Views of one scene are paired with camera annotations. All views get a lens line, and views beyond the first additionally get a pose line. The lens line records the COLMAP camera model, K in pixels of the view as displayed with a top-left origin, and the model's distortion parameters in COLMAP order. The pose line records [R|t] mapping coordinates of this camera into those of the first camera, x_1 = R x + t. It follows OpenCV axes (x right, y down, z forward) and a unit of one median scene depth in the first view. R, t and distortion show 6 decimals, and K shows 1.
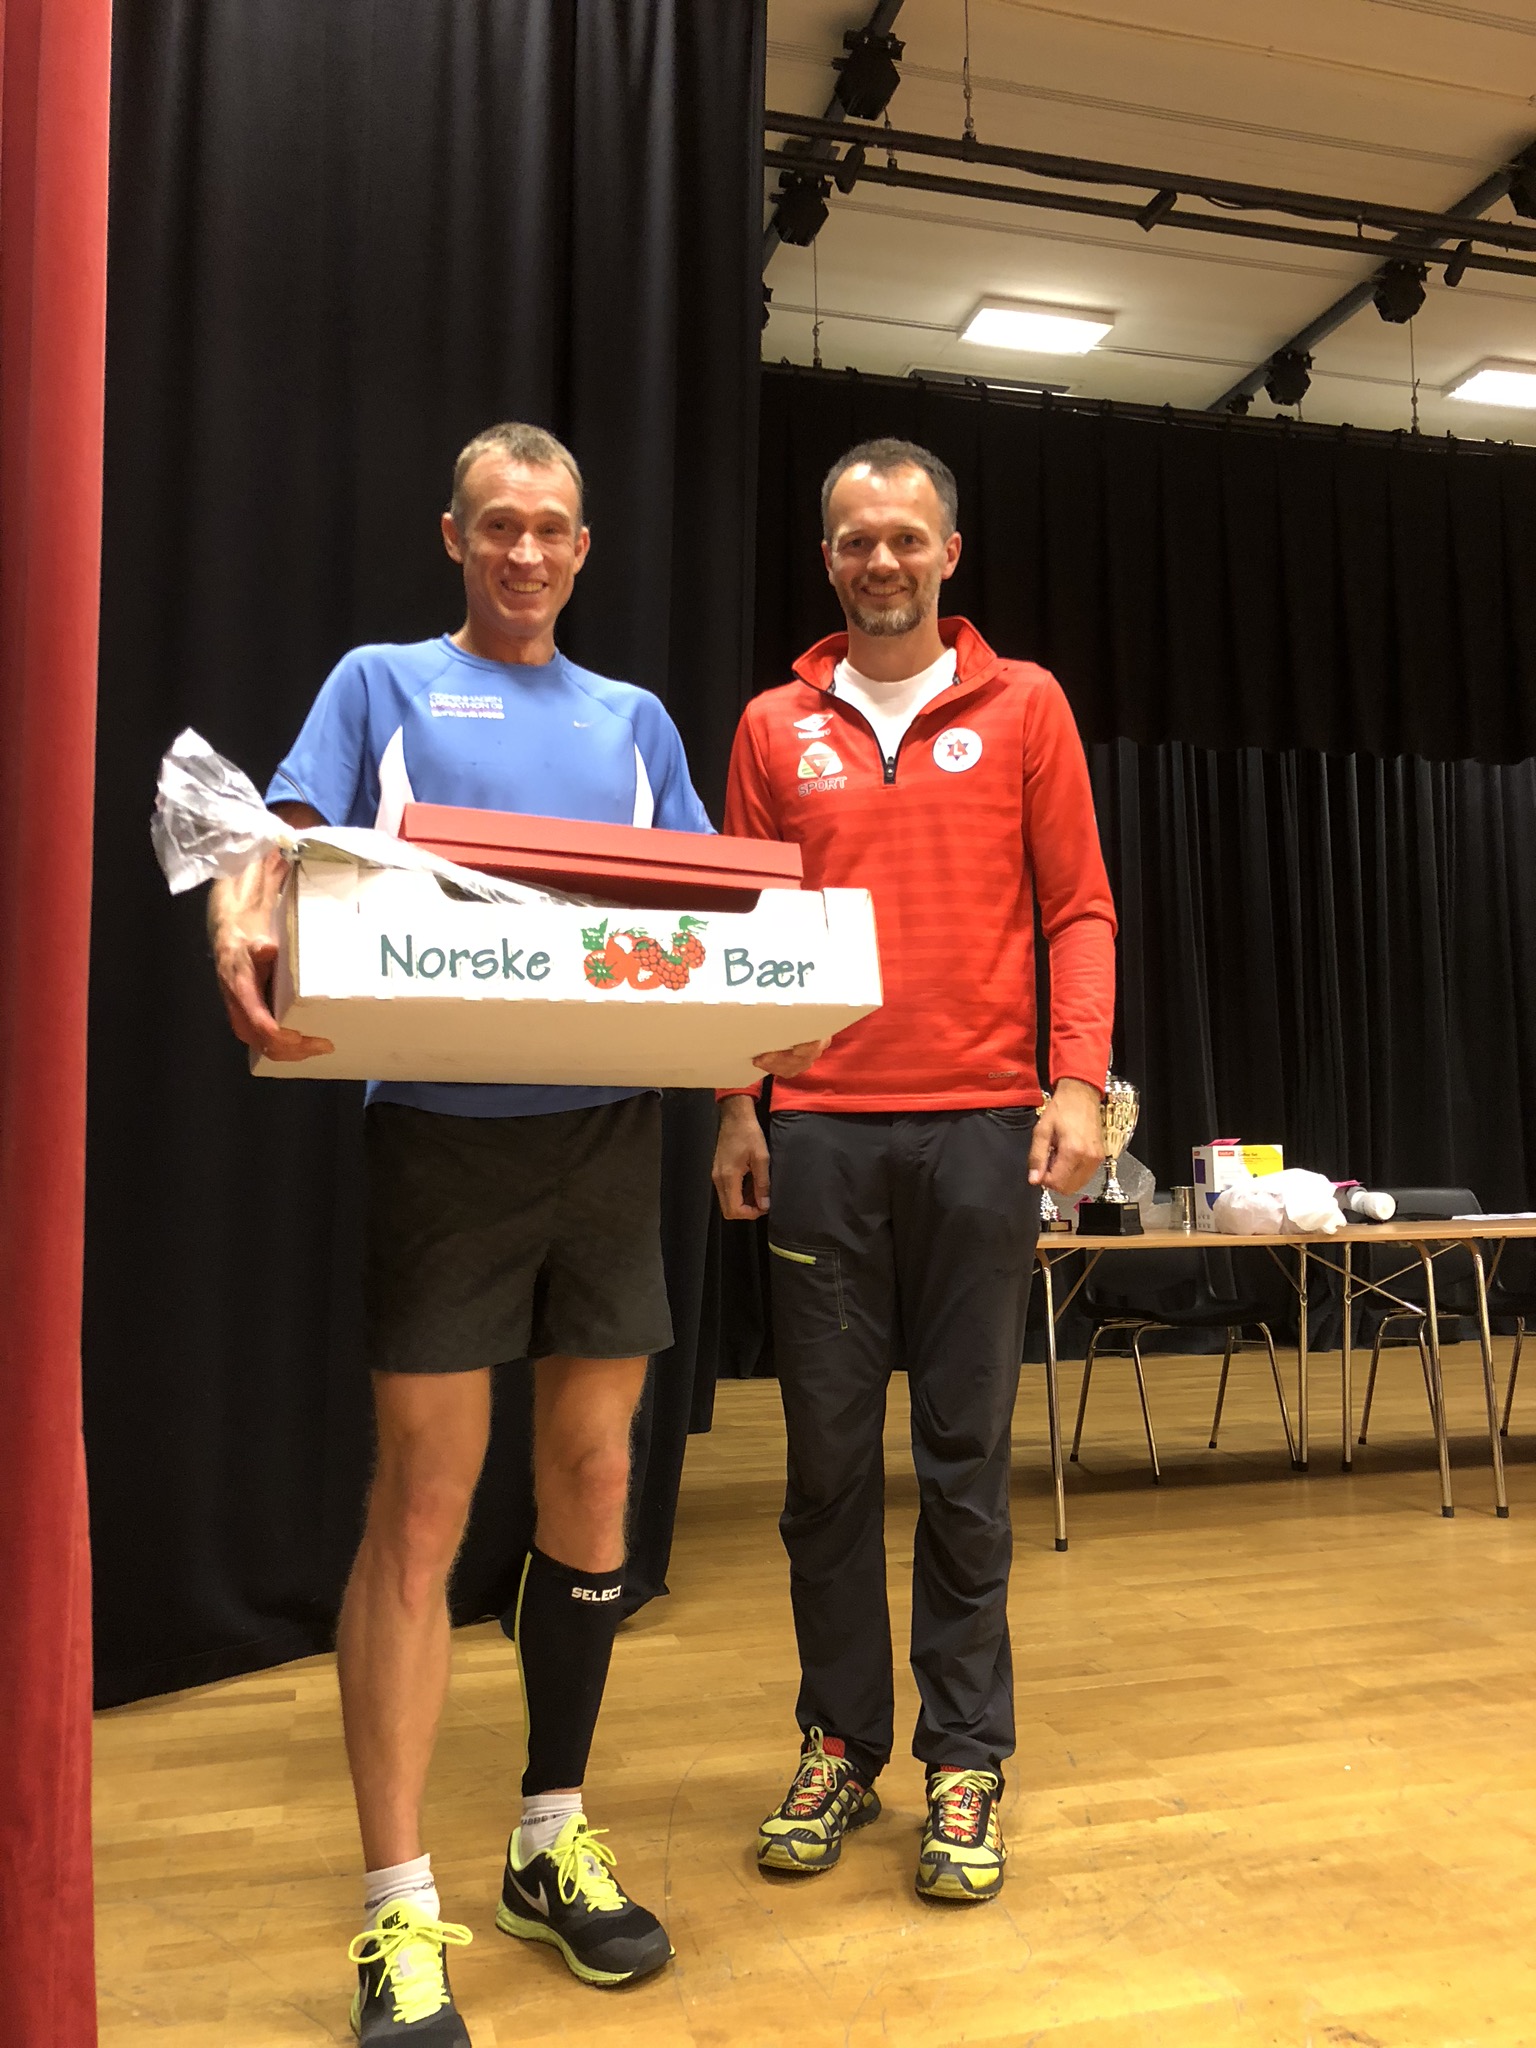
lens RADIAL K [[1664.6, 0, 789.1], [0, 1664.6, 994.7], [0, 0, 1]] dist [0.014746, -0.002455]
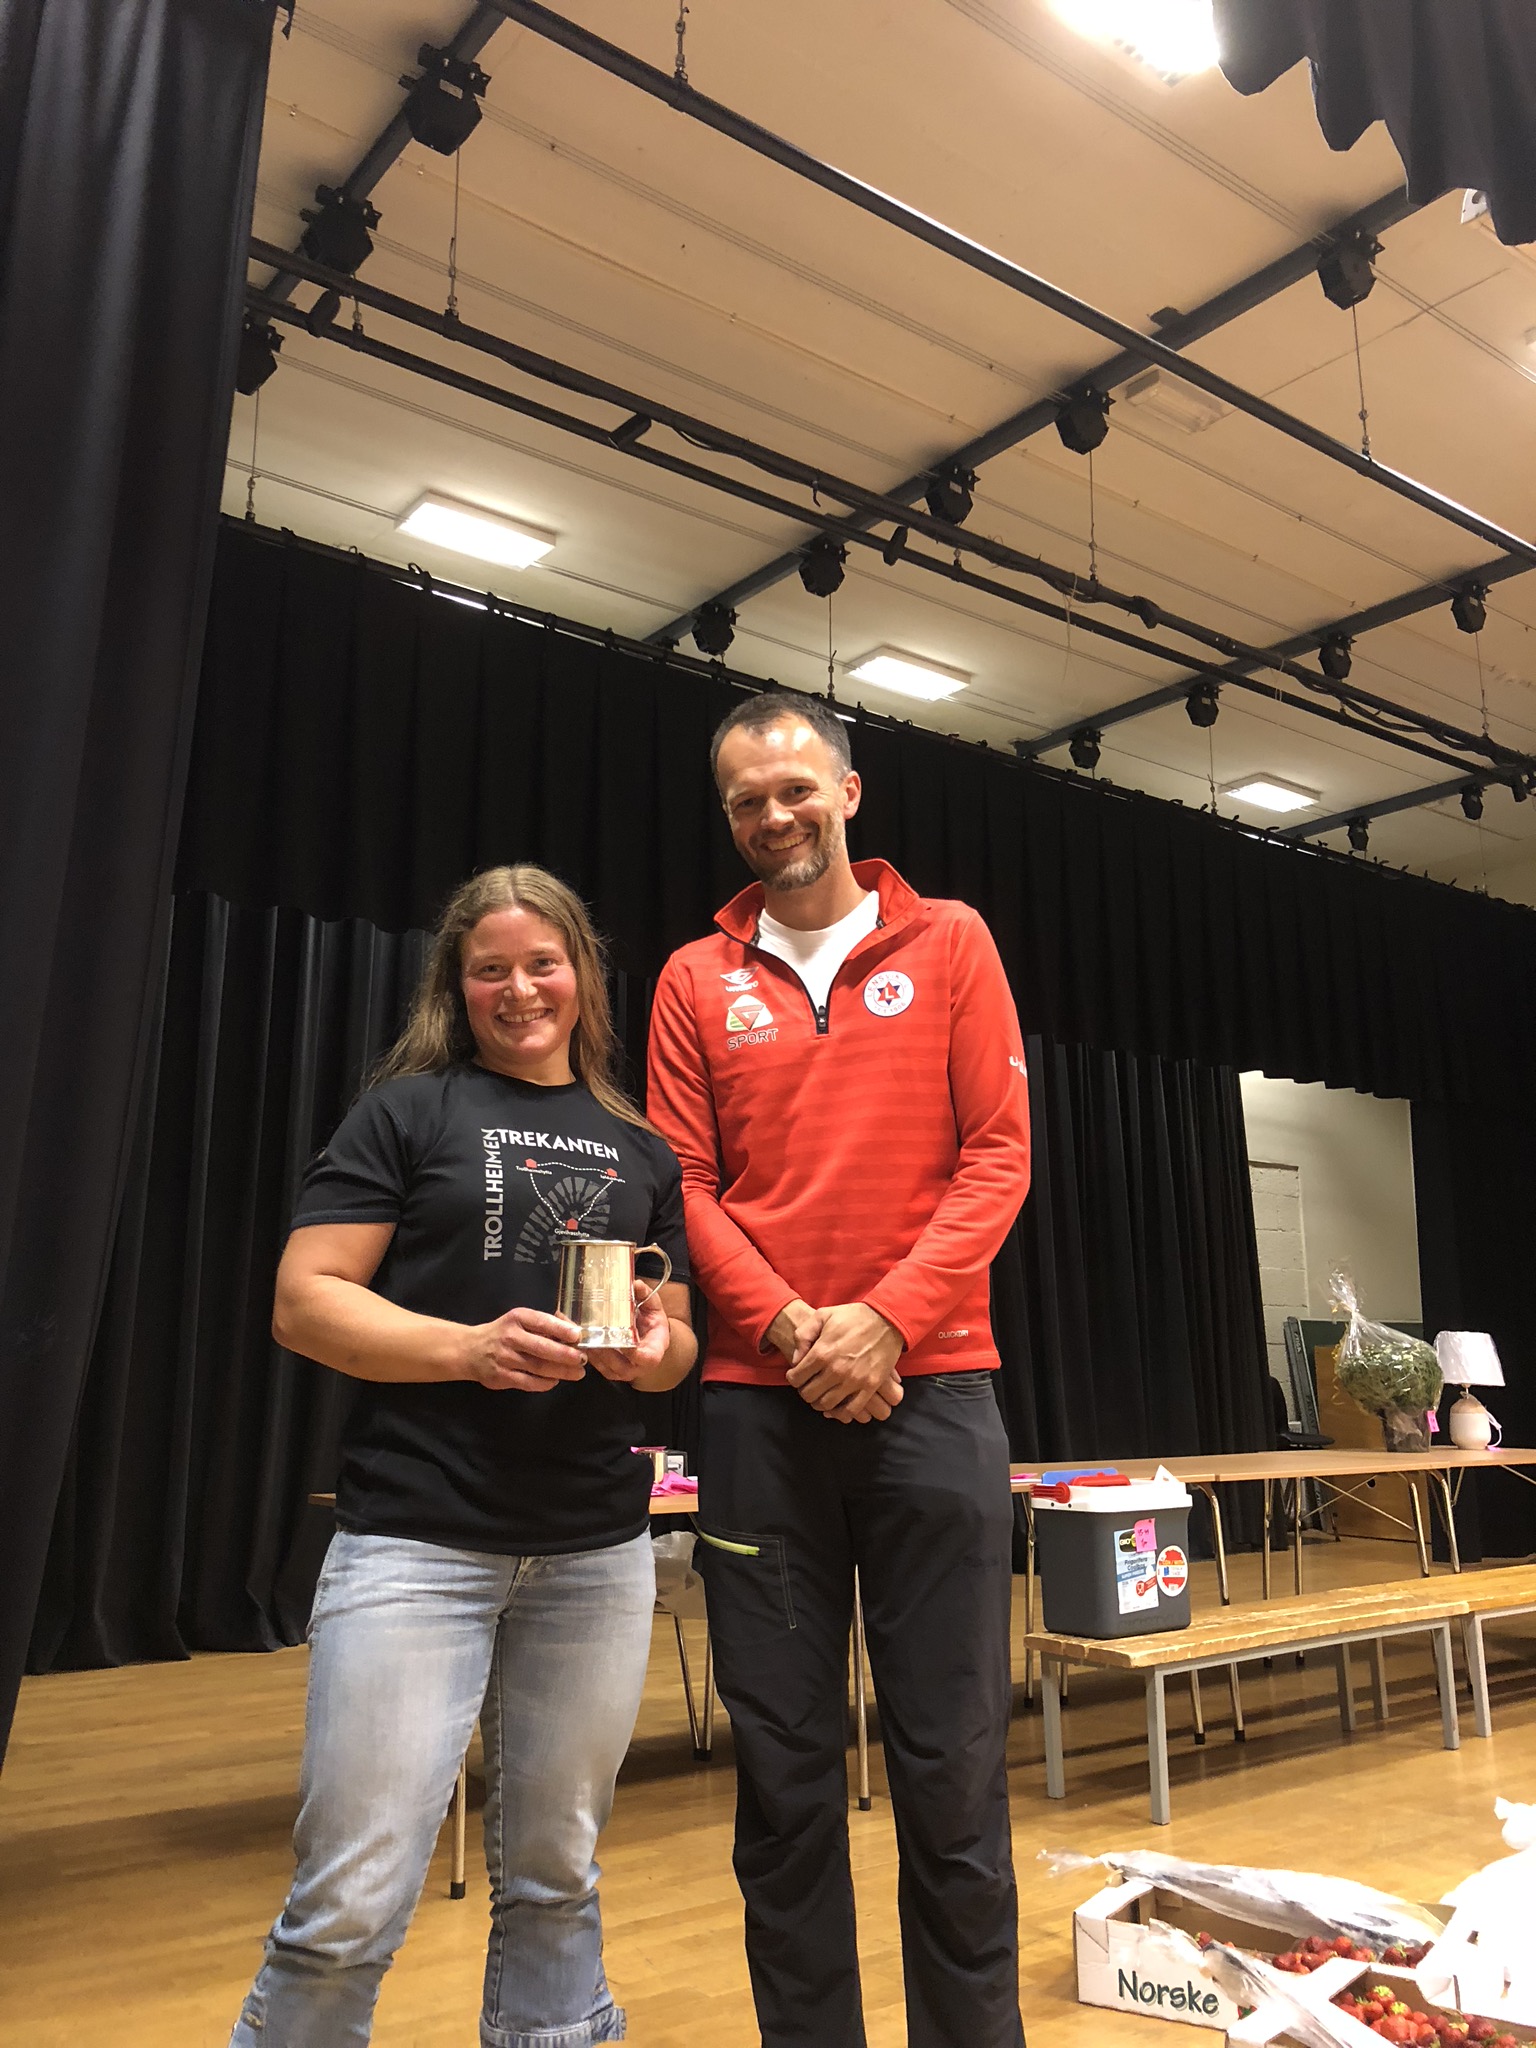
lens RADIAL K [[1664.6, 0, 771.0], [0, 1664.6, 1001.6], [0, 0, 1]] dist [0.014746, -0.002455]
pose [[0.928348, 0.093594, 0.359736, -0.033236], [-0.047791, 0.989802, -0.134191, -0.006875], [-0.368627, 0.107384, 0.923354, 0.108936]]
